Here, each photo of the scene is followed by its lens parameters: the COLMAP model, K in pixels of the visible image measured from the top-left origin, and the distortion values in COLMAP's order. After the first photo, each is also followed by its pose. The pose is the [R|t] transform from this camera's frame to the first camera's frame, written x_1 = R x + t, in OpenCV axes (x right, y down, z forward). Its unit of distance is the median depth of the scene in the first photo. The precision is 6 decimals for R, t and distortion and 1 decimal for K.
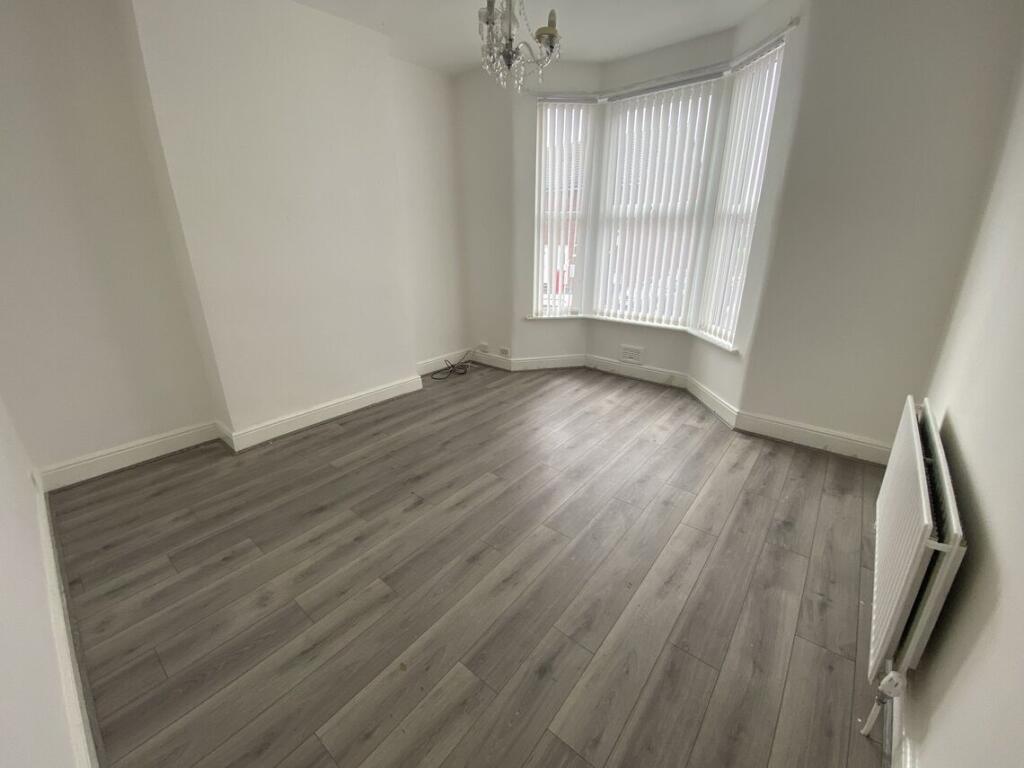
lens RADIAL K [[417.9, 0, 513.1], [0, 417.9, 386.4], [0, 0, 1]] dist [-0.001055, -0.003523]
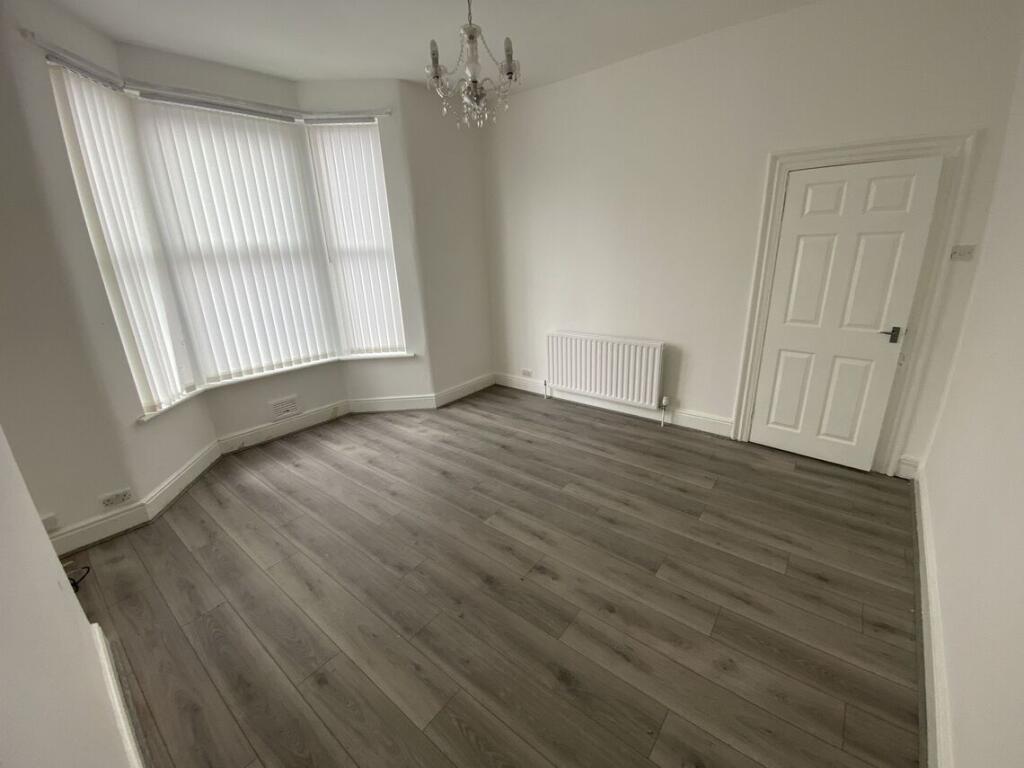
lens RADIAL K [[417.9, 0, 513.8], [0, 417.9, 381.2], [0, 0, 1]] dist [-0.001055, -0.003523]
pose [[-0.025563, -0.288905, 0.957016, -0.687360], [0.377810, 0.883535, 0.276814, -0.238479], [-0.925530, 0.368646, 0.086565, 0.610938]]
